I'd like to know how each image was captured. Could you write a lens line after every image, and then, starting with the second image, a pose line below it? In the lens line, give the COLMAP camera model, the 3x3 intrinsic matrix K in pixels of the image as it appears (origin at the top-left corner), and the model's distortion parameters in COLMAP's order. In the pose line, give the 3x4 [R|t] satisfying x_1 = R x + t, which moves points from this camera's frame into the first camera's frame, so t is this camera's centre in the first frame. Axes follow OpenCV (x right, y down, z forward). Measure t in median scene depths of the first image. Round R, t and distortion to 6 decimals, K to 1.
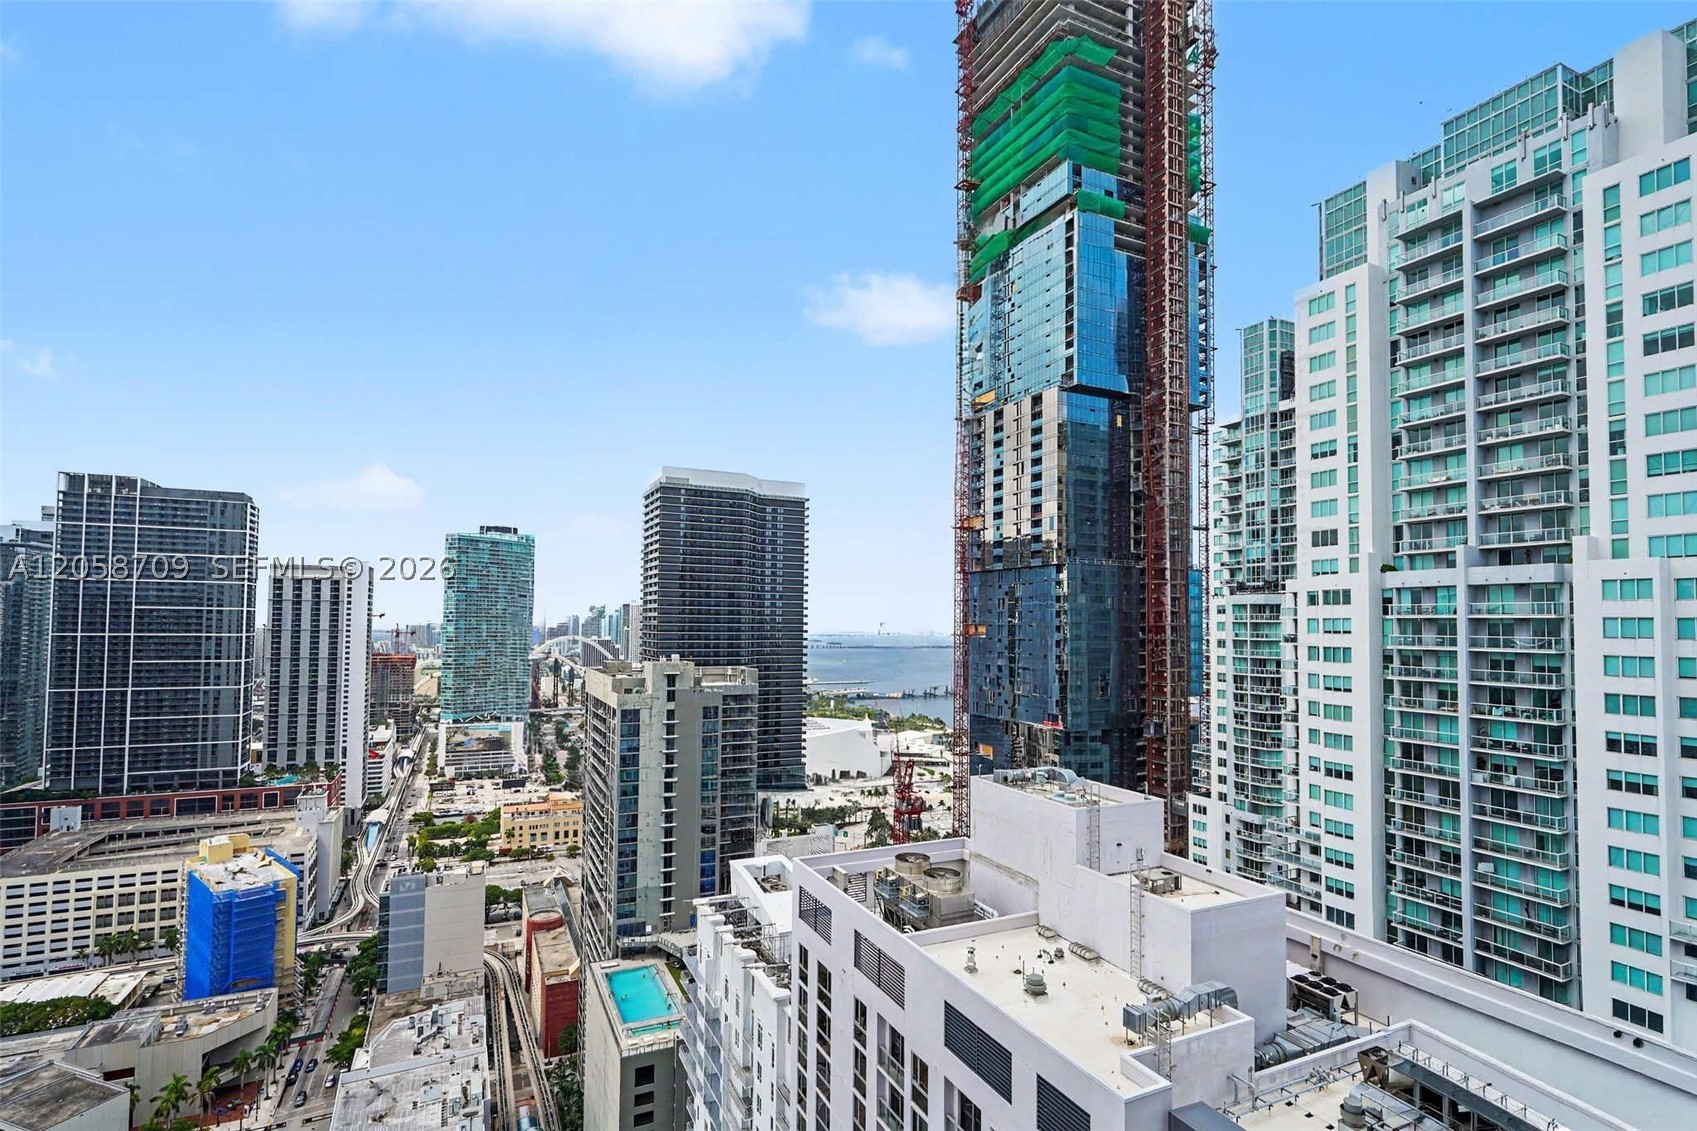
lens RADIAL K [[812.6, 0, 852.4], [0, 812.6, 591.9], [0, 0, 1]] dist [0.000884, 0.000634]
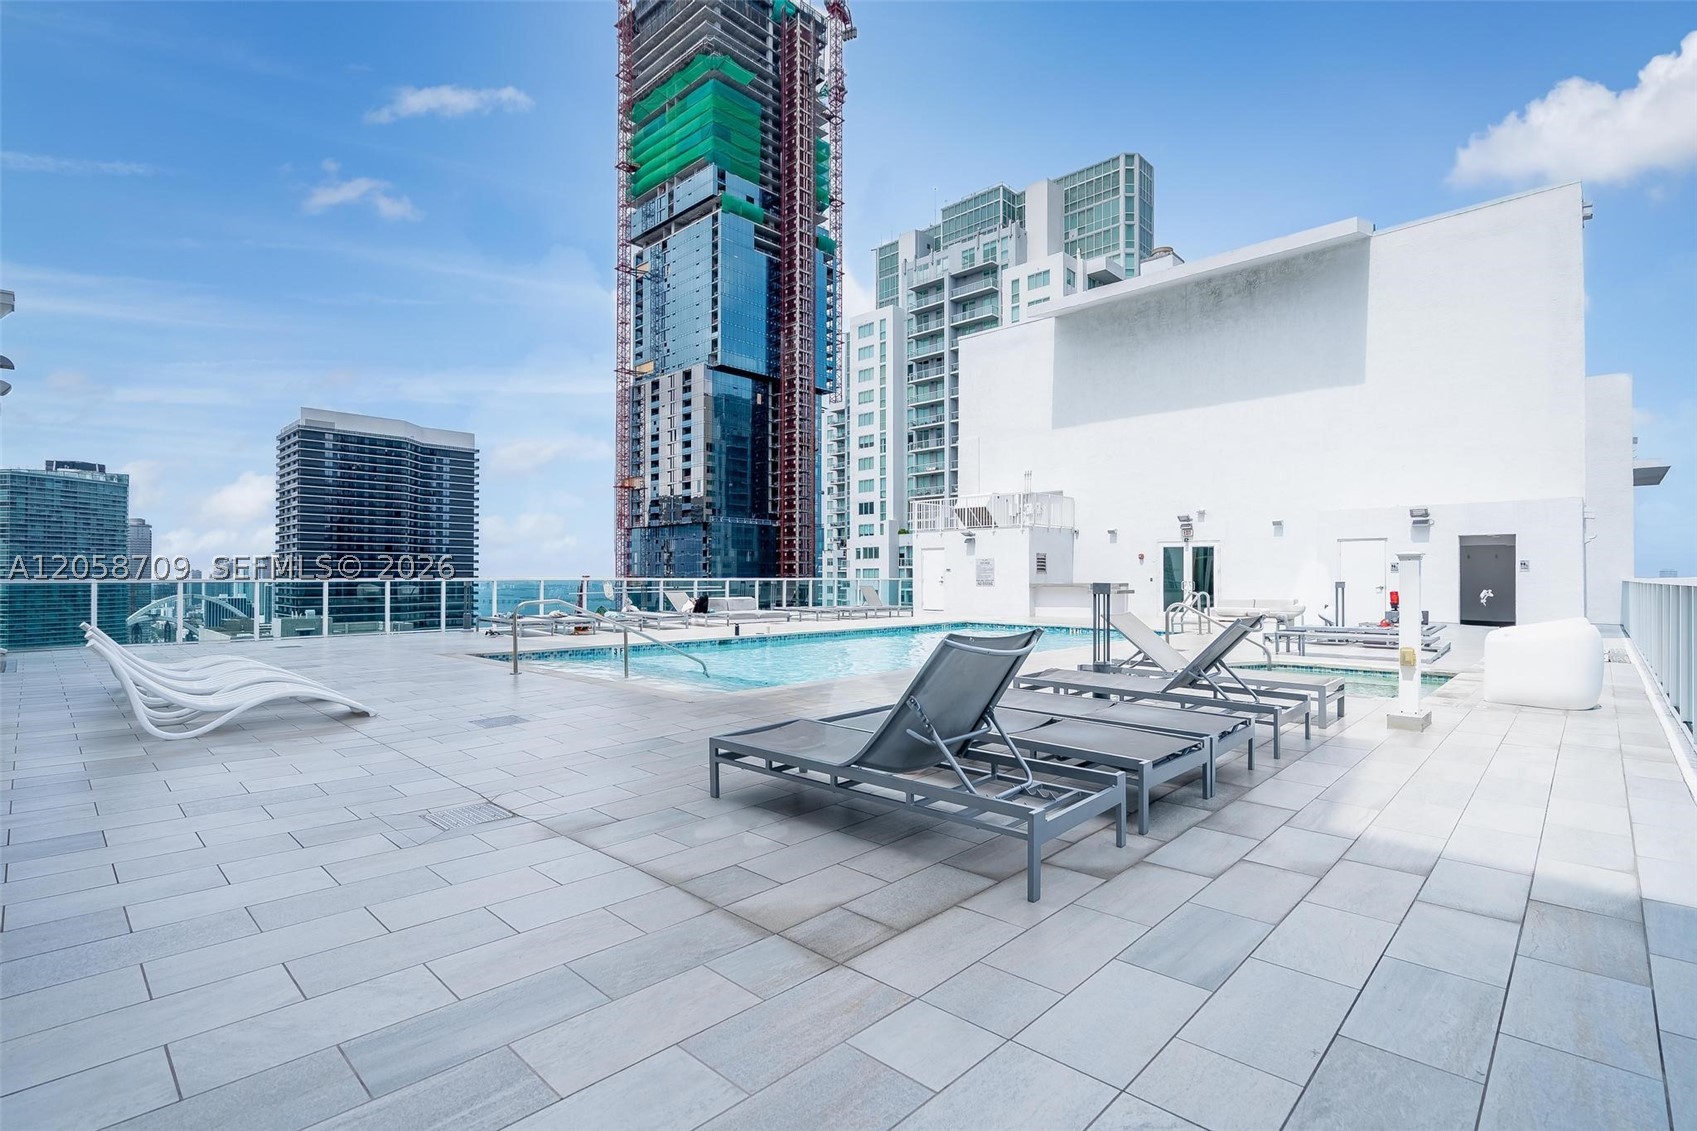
lens RADIAL K [[785.8, 0, 848.5], [0, 785.8, 565.5], [0, 0, 1]] dist [0.000085, -0.000055]
pose [[0.934361, -0.004904, 0.356294, 0.047804], [-0.004647, 0.999653, 0.025946, -0.003024], [-0.356297, -0.025898, 0.934014, -0.097867]]
